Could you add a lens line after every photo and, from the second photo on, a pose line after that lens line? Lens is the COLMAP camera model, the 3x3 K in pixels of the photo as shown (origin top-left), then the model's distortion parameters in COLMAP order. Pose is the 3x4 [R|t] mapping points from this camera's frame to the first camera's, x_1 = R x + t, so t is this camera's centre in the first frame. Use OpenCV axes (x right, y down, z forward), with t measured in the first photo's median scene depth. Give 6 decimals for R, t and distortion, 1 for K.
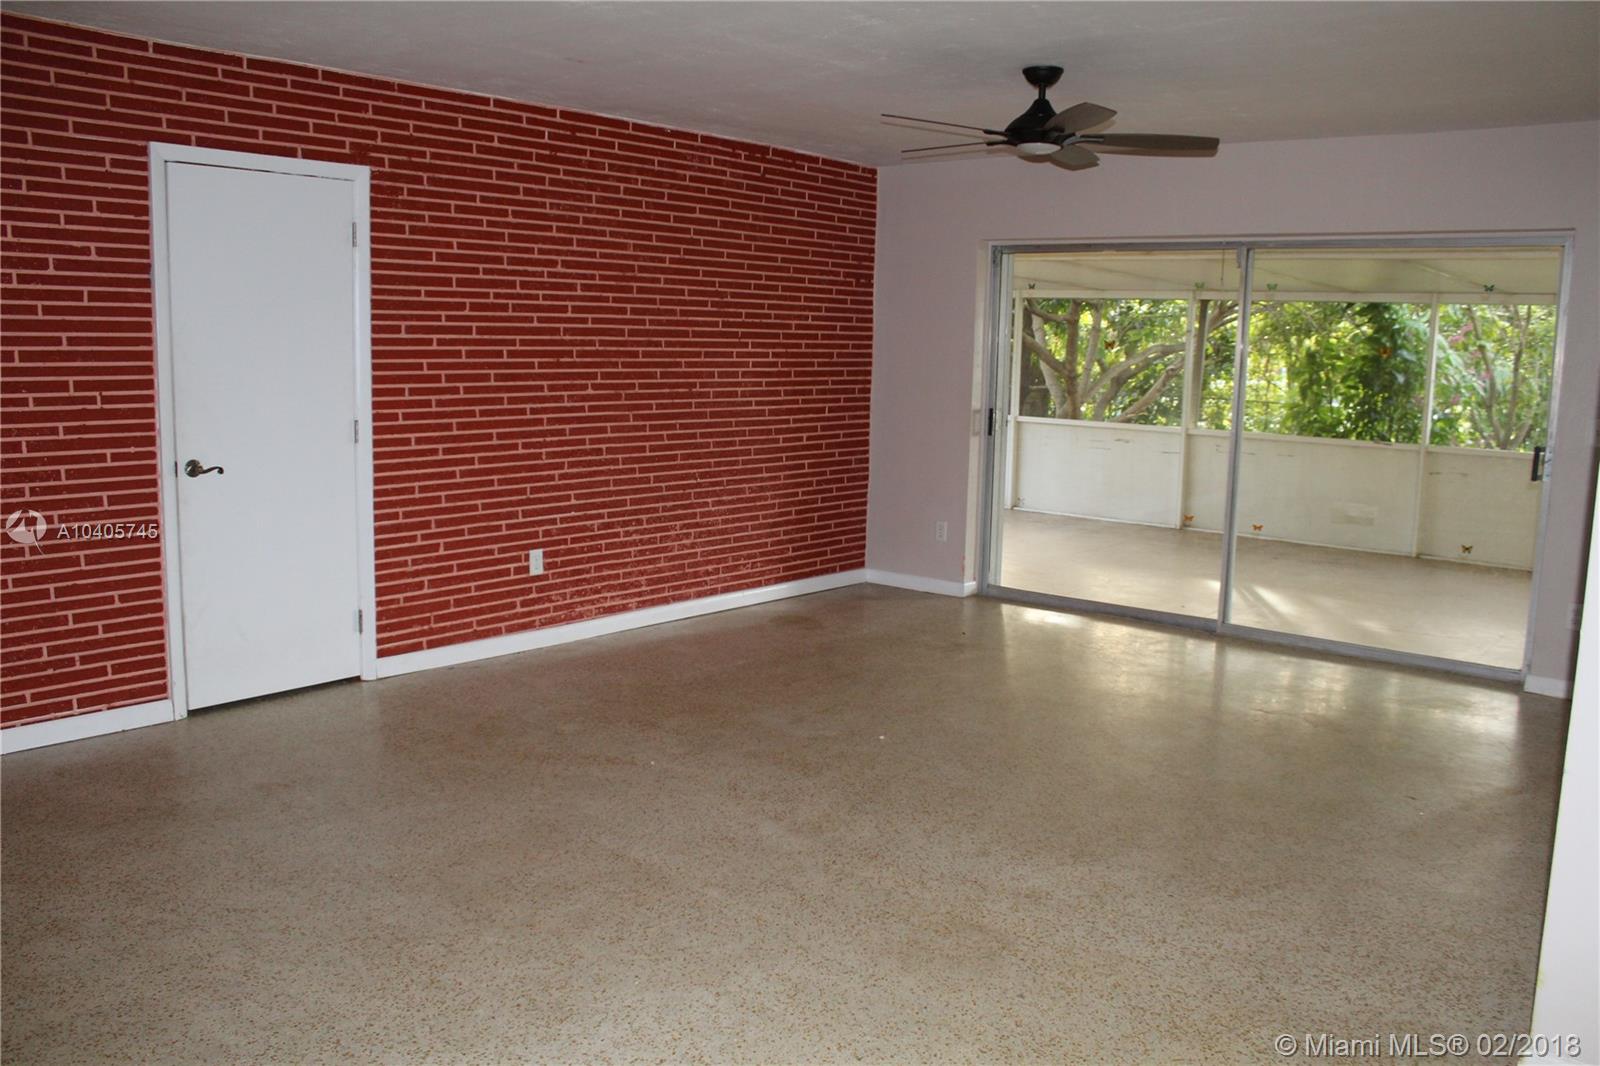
lens RADIAL K [[1344.9, 0, 800.0], [0, 1344.9, 533.0], [0, 0, 1]] dist [-0.163465, 0.164005]
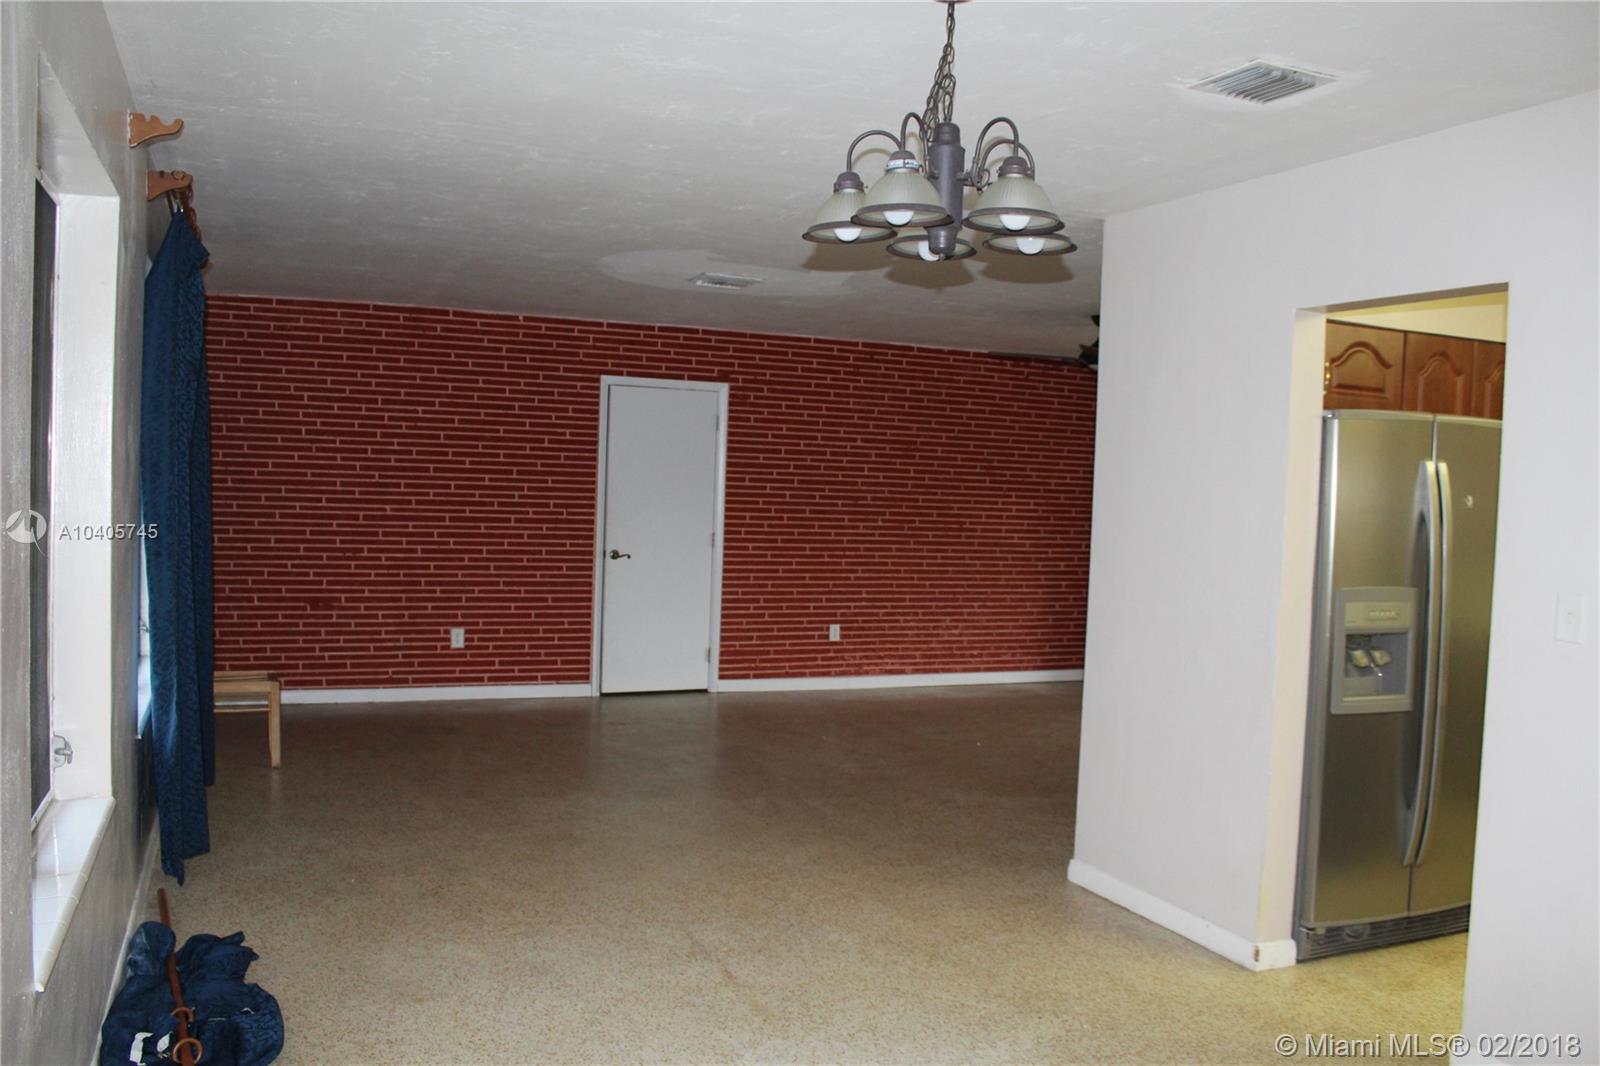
lens RADIAL K [[1344.9, 0, 800.0], [0, 1344.9, 533.0], [0, 0, 1]] dist [-0.163465, 0.164005]
pose [[0.876234, 0.030711, -0.480906, 0.534625], [-0.086707, 0.991727, -0.094652, 0.060993], [0.474021, 0.124635, 0.871648, -0.397217]]
